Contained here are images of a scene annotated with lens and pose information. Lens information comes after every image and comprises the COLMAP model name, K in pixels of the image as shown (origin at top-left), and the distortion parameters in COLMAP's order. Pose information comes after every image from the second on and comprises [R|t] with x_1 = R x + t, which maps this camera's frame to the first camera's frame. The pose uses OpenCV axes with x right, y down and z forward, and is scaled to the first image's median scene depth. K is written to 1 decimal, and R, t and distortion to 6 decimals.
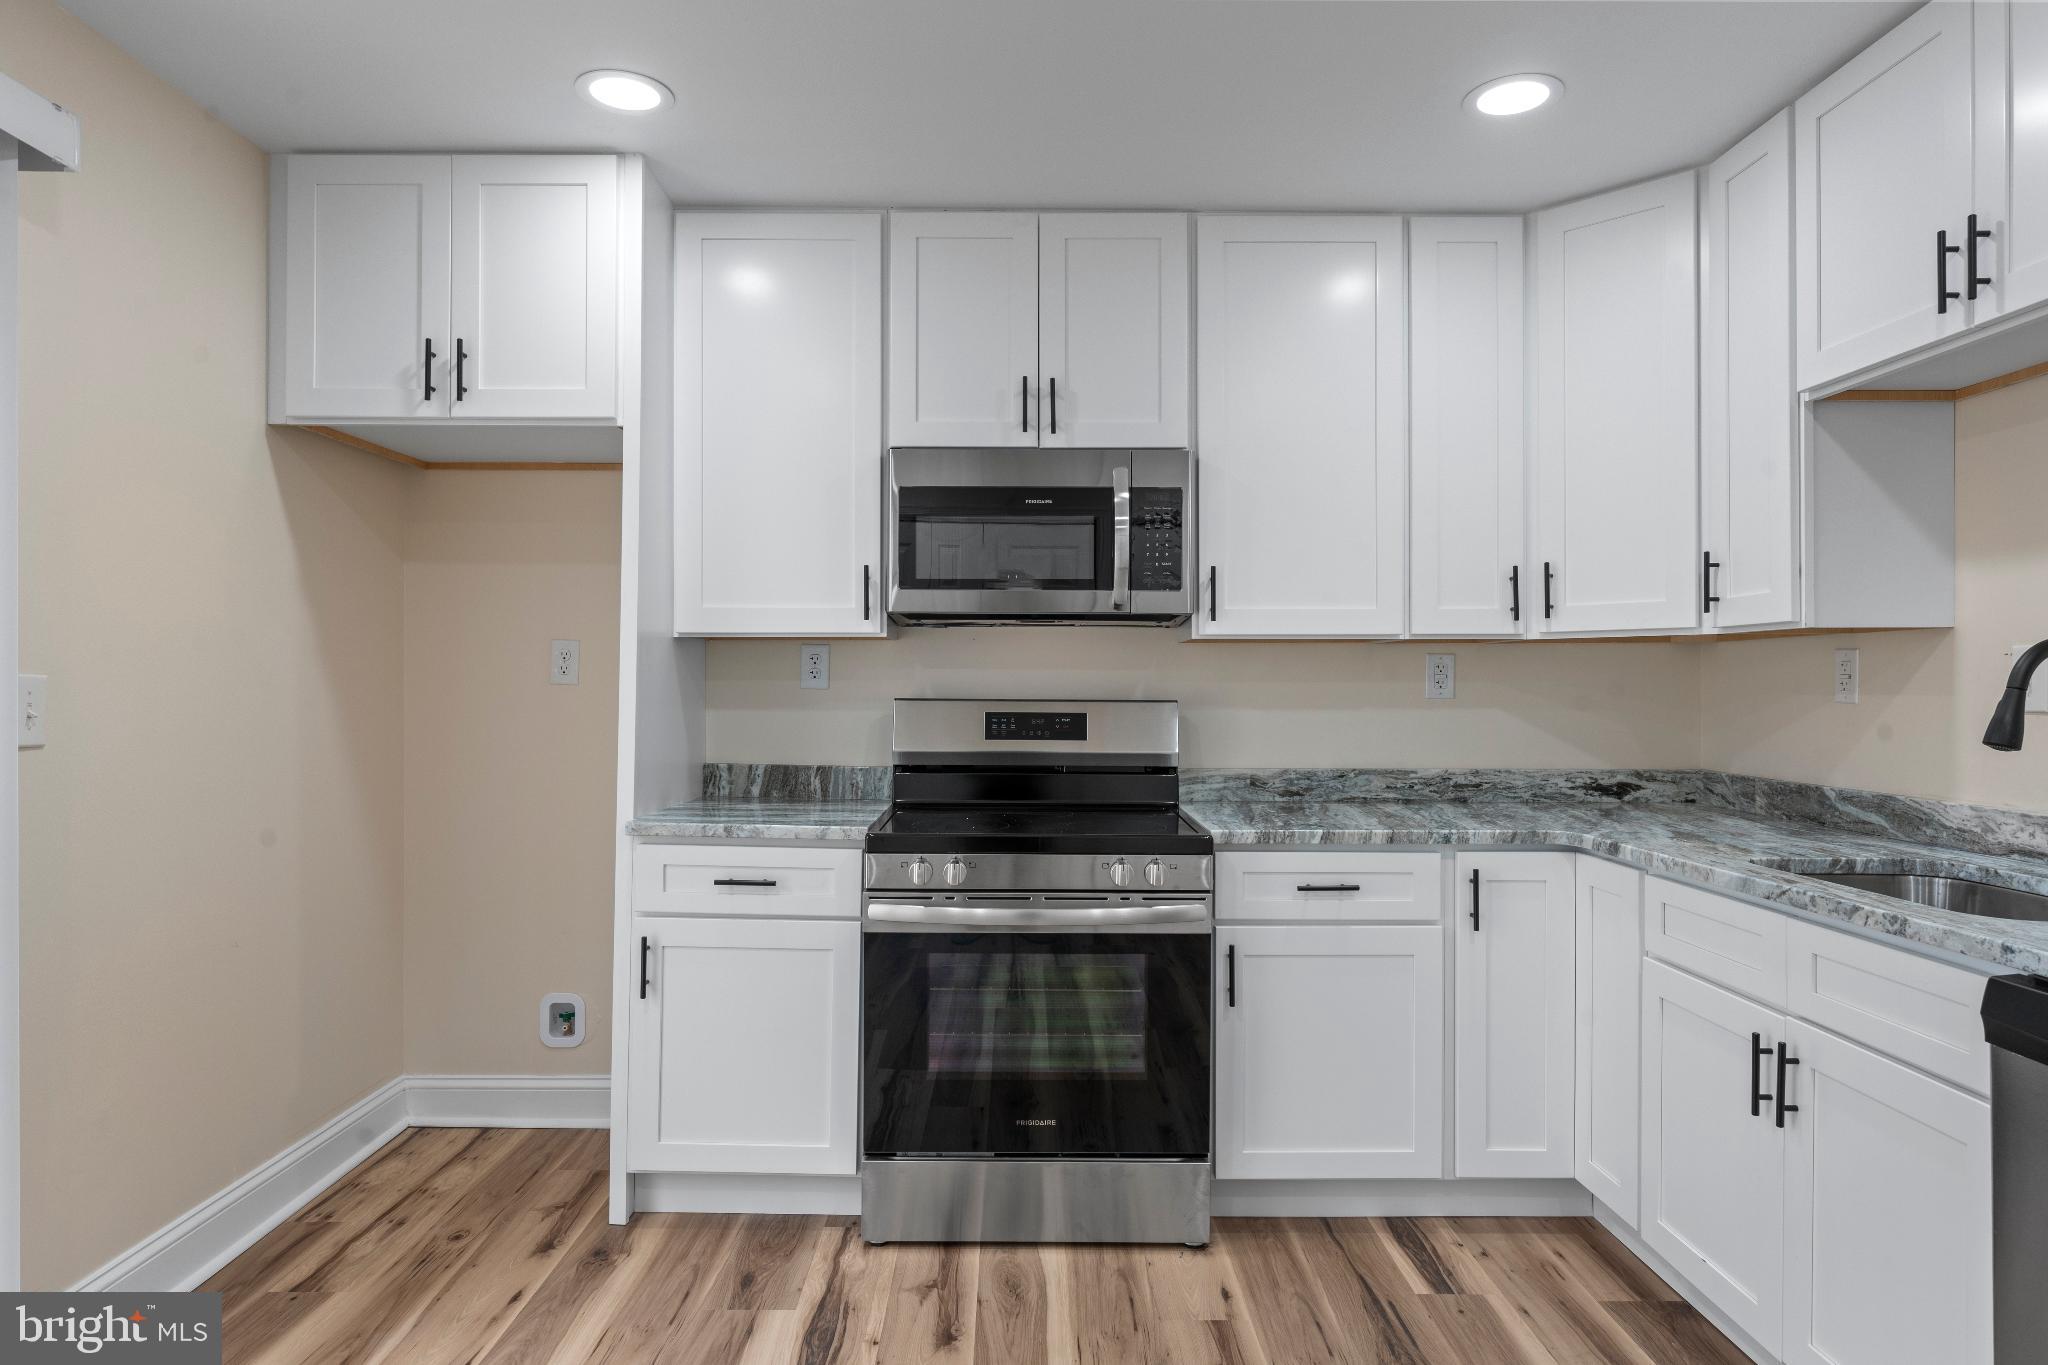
lens RADIAL K [[1212.9, 0, 1019.3], [0, 1212.9, 683.0], [0, 0, 1]] dist [0.000547, -0.000651]
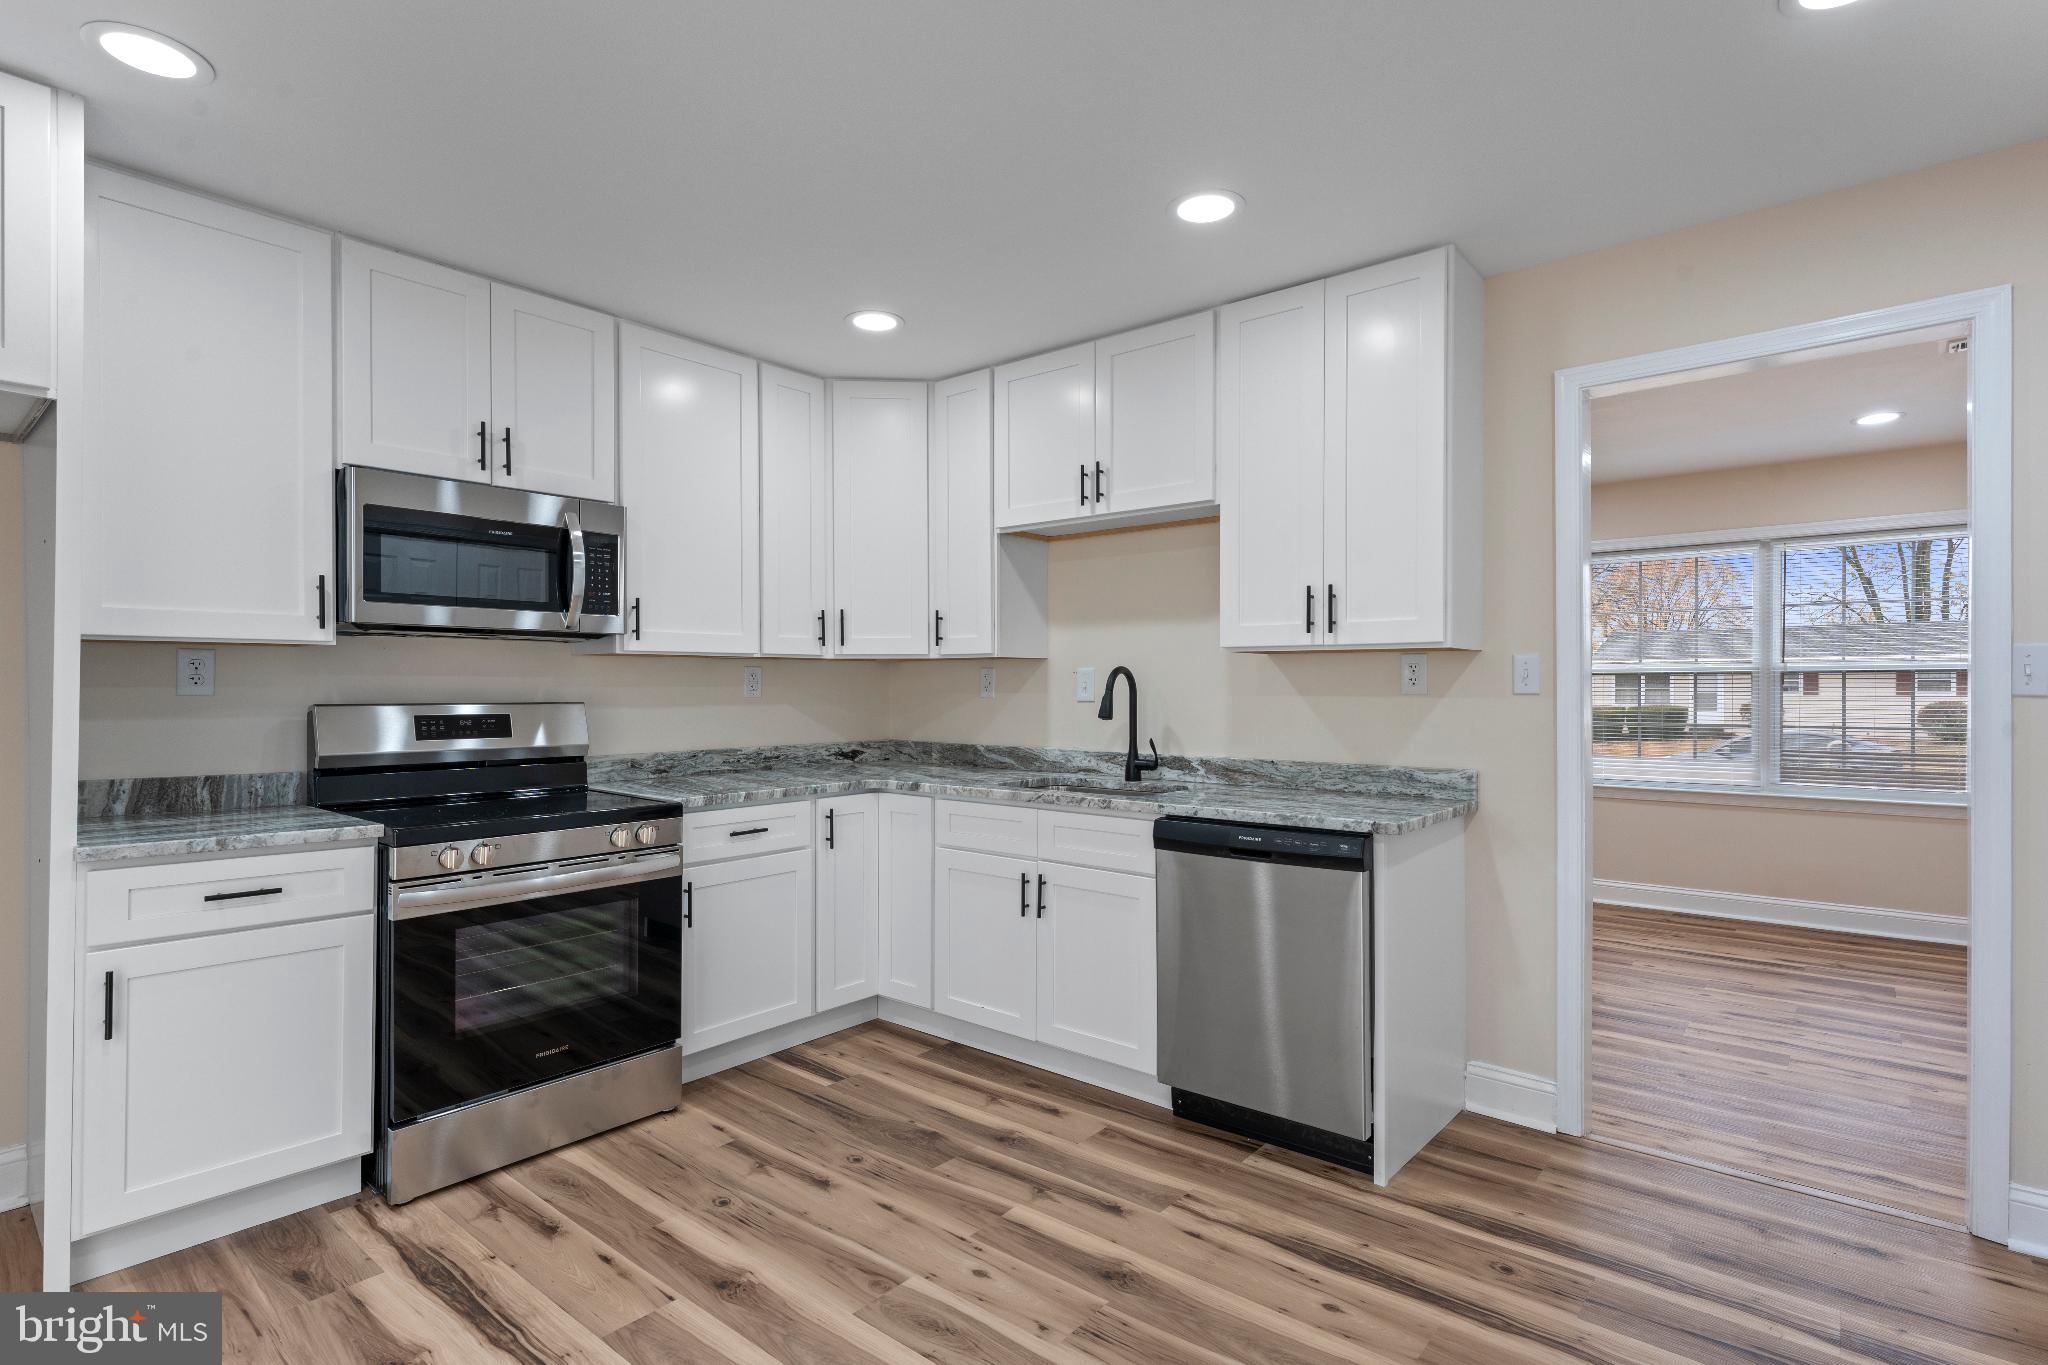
lens RADIAL K [[1011.8, 0, 1023.4], [0, 1011.8, 693.6], [0, 0, 1]] dist [-0.001729, 0.000619]
pose [[0.641781, -0.009111, 0.766834, -0.442182], [-0.000120, 0.999928, 0.011981, -0.007922], [-0.766888, -0.007781, 0.641734, -0.008599]]
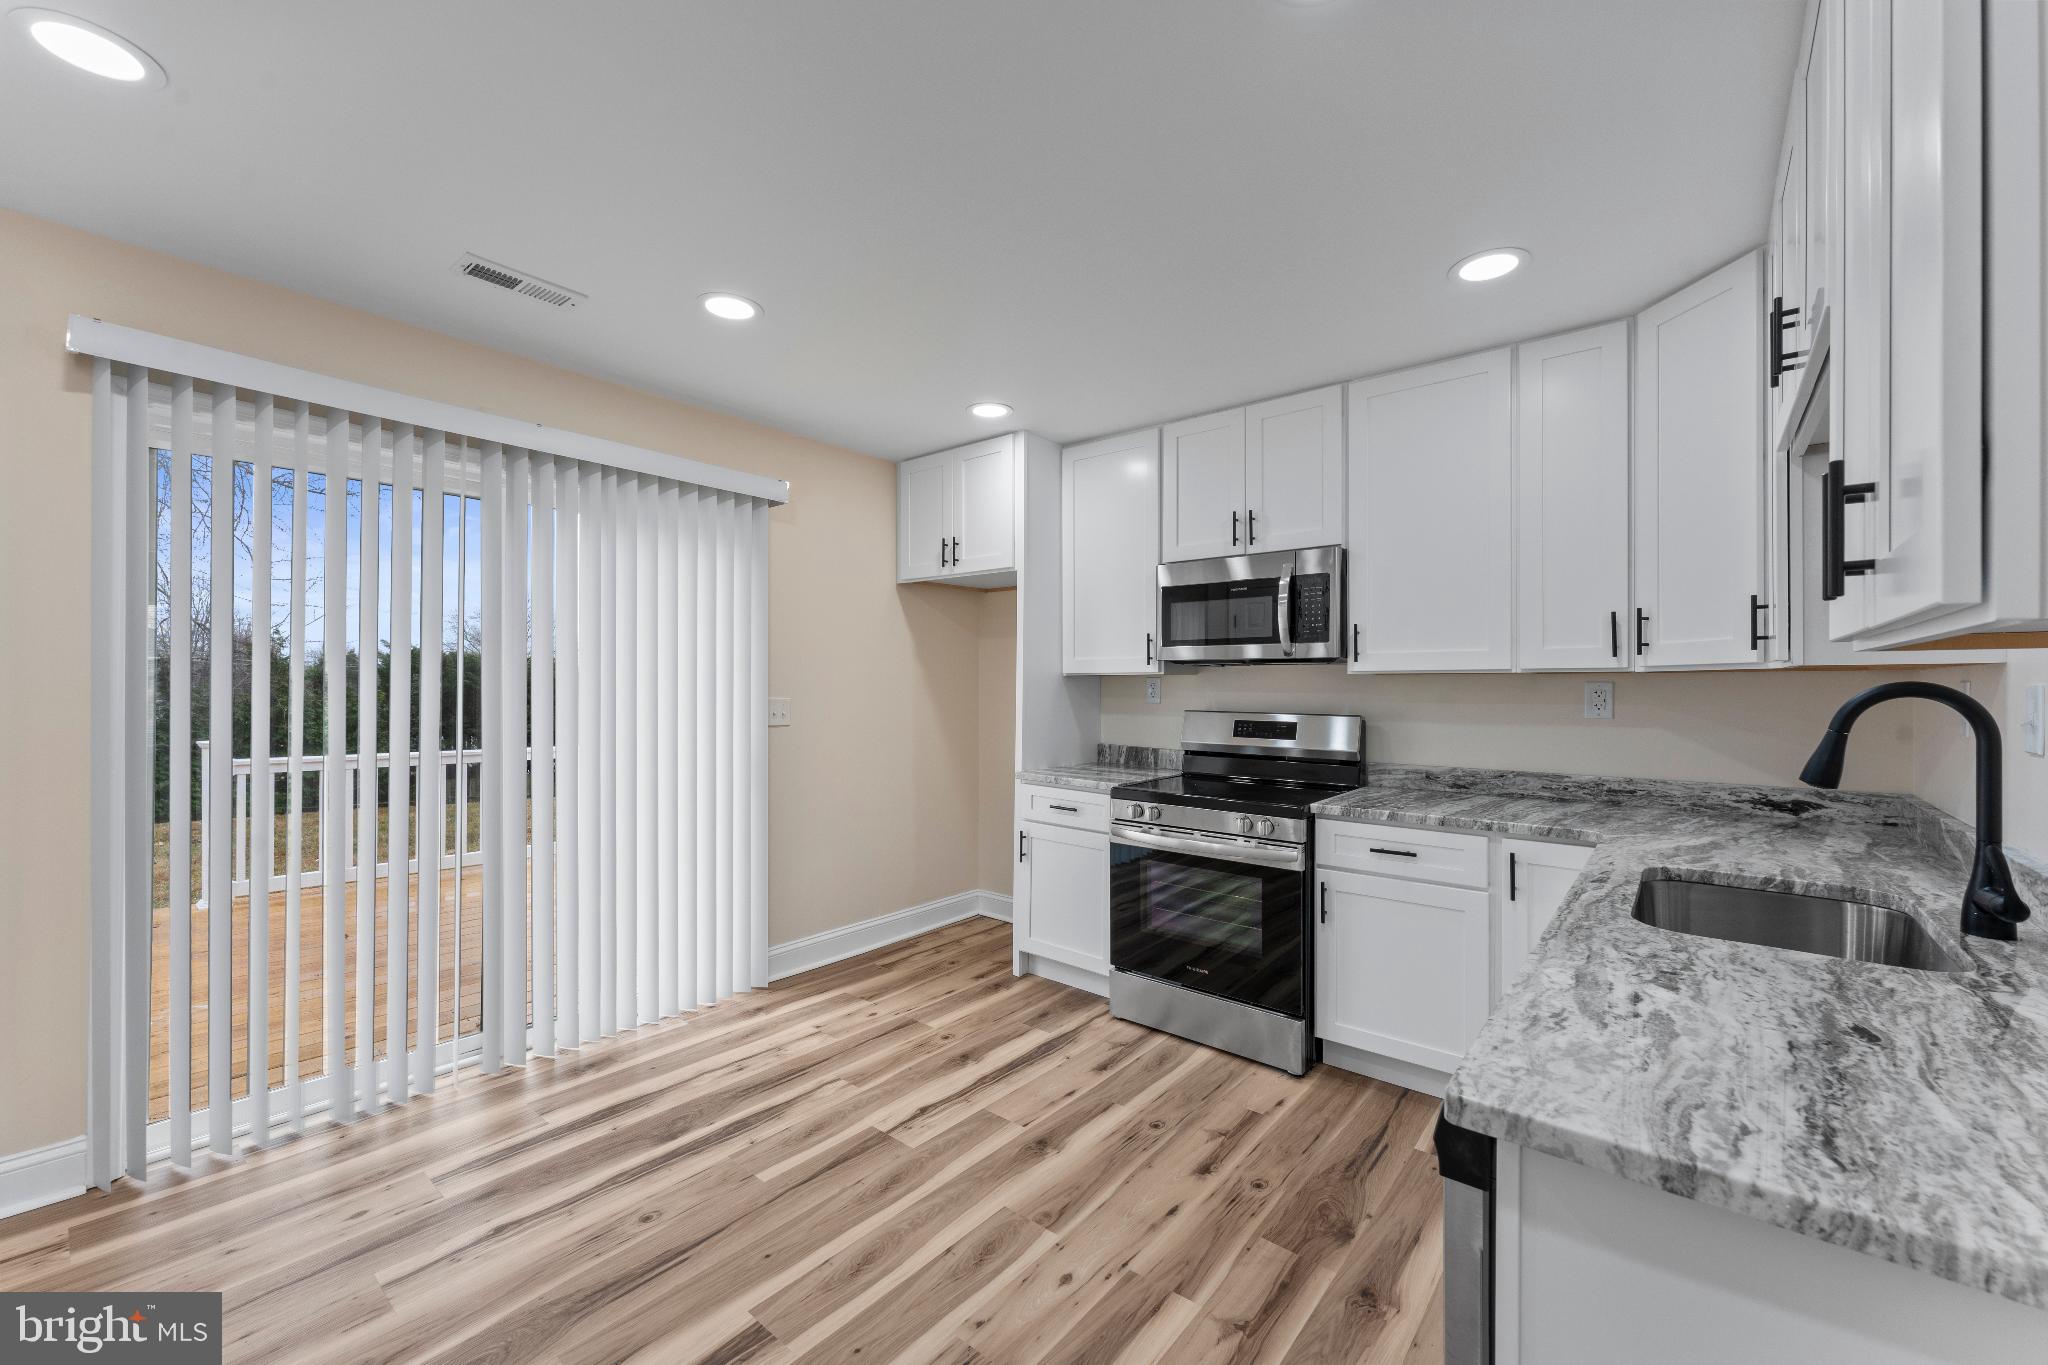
lens RADIAL K [[811.7, 0, 1013.8], [0, 811.7, 685.7], [0, 0, 1]] dist [-0.001102, -0.000249]
pose [[0.762115, -0.000230, -0.647442, 0.522516], [0.000144, 1.000000, -0.000186, -0.024604], [0.647442, 0.000048, 0.762115, -0.006112]]
